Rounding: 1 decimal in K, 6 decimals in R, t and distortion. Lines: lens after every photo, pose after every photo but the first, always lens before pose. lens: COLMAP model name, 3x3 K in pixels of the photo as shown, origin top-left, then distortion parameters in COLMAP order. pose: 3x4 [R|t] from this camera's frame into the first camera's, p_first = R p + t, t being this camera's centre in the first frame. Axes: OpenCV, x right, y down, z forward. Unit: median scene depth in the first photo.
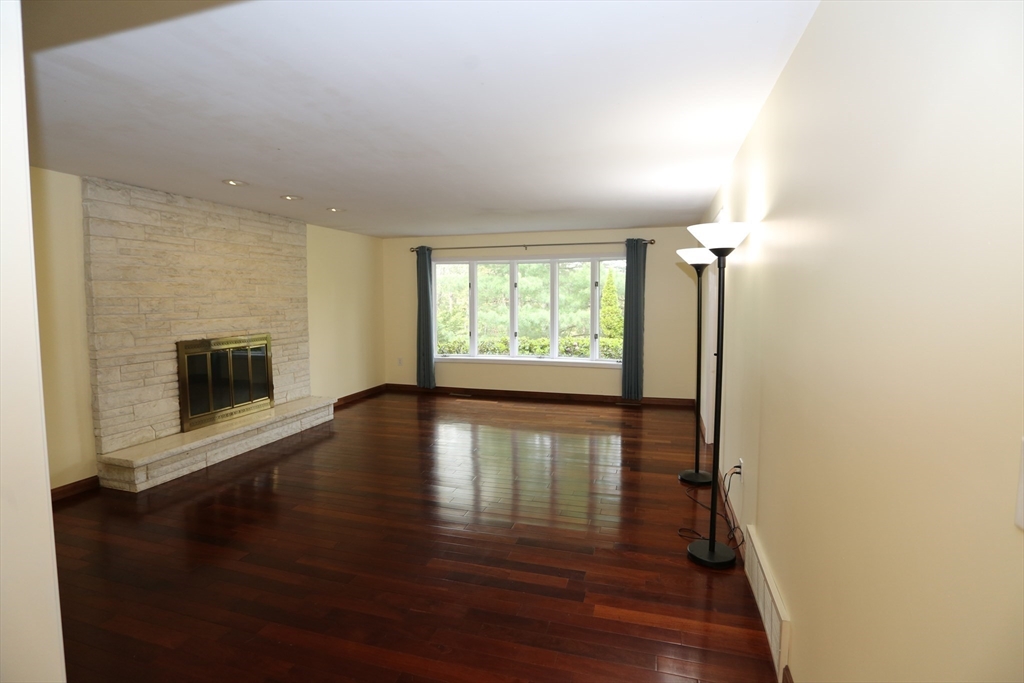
lens RADIAL K [[515.7, 0, 511.9], [0, 515.7, 342.3], [0, 0, 1]] dist [-0.024469, 0.000256]
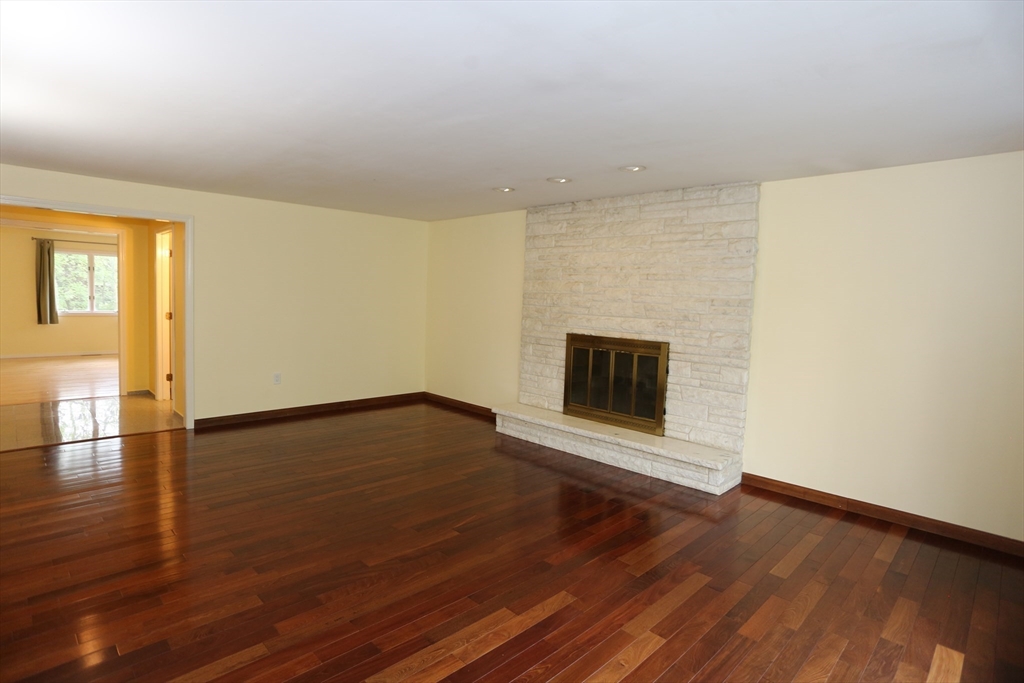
lens RADIAL K [[533.5, 0, 514.0], [0, 533.5, 335.6], [0, 0, 1]] dist [-0.036059, -0.000277]
pose [[-0.481207, 0.048812, -0.875247, 0.398391], [-0.110498, 0.987107, 0.115802, -0.109173], [0.869615, 0.152438, -0.469609, 1.333764]]
